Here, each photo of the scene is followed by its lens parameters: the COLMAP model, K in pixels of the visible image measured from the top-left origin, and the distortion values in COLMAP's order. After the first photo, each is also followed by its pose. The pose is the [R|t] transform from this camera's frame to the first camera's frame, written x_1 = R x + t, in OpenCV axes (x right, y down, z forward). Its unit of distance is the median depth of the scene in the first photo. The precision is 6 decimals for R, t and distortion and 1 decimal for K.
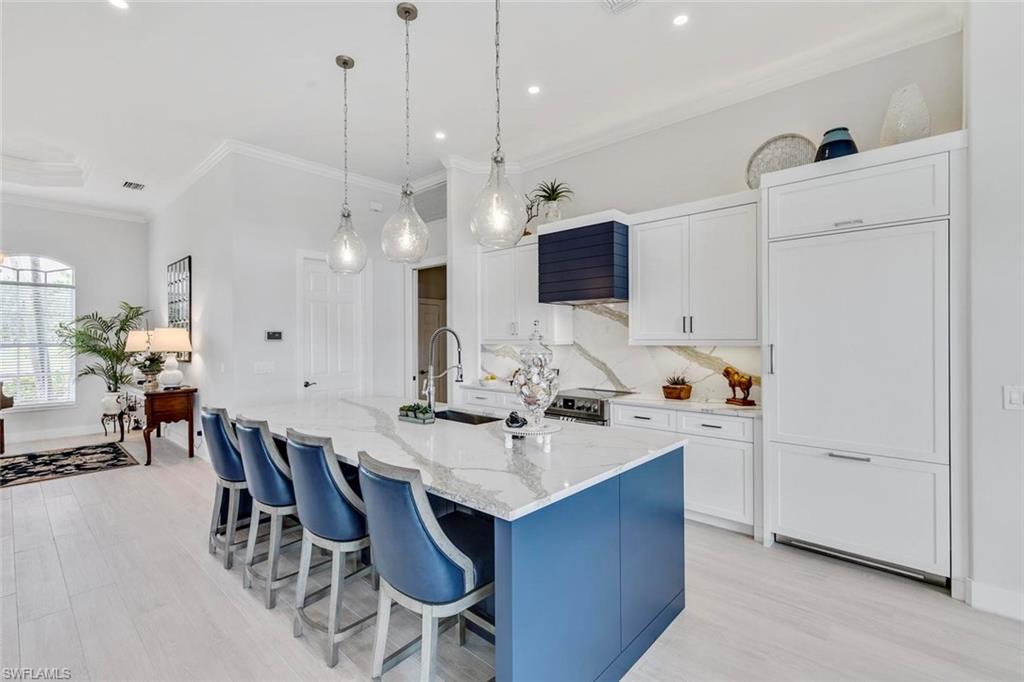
lens RADIAL K [[468.1, 0, 513.2], [0, 468.1, 331.7], [0, 0, 1]] dist [0.011338, -0.002213]
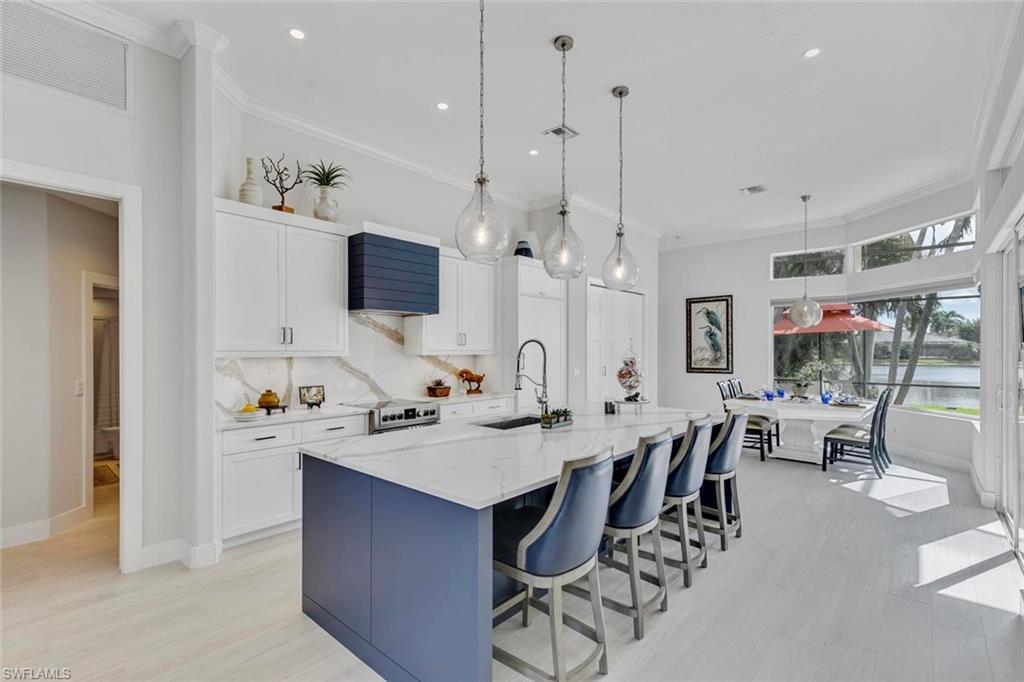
lens RADIAL K [[468.1, 0, 513.5], [0, 468.1, 347.7], [0, 0, 1]] dist [0.011338, -0.002213]
pose [[-0.013776, 0.007109, 0.999880, -0.721579], [-0.014608, 0.999867, -0.007310, 0.011981], [-0.999798, -0.014707, -0.013671, 0.629225]]
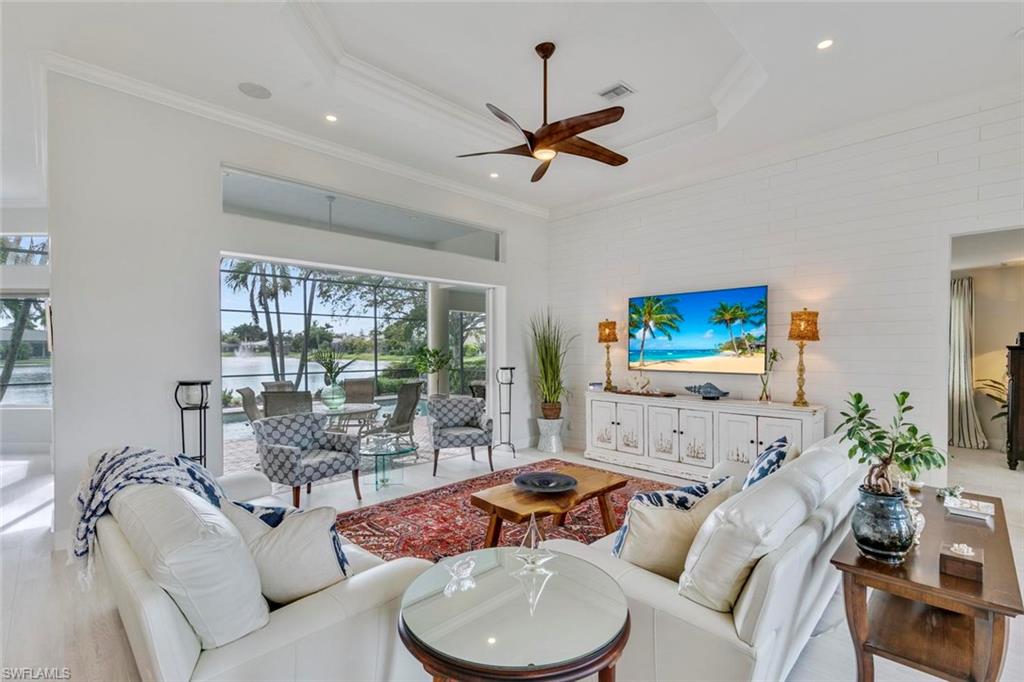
lens RADIAL K [[468.1, 0, 513.2], [0, 468.1, 360.8], [0, 0, 1]] dist [0.011338, -0.002213]
pose [[-0.997844, 0.005741, 0.065377, -0.996929], [0.006649, 0.999884, 0.013685, 0.015567], [-0.065291, 0.014090, -0.997767, 0.776686]]
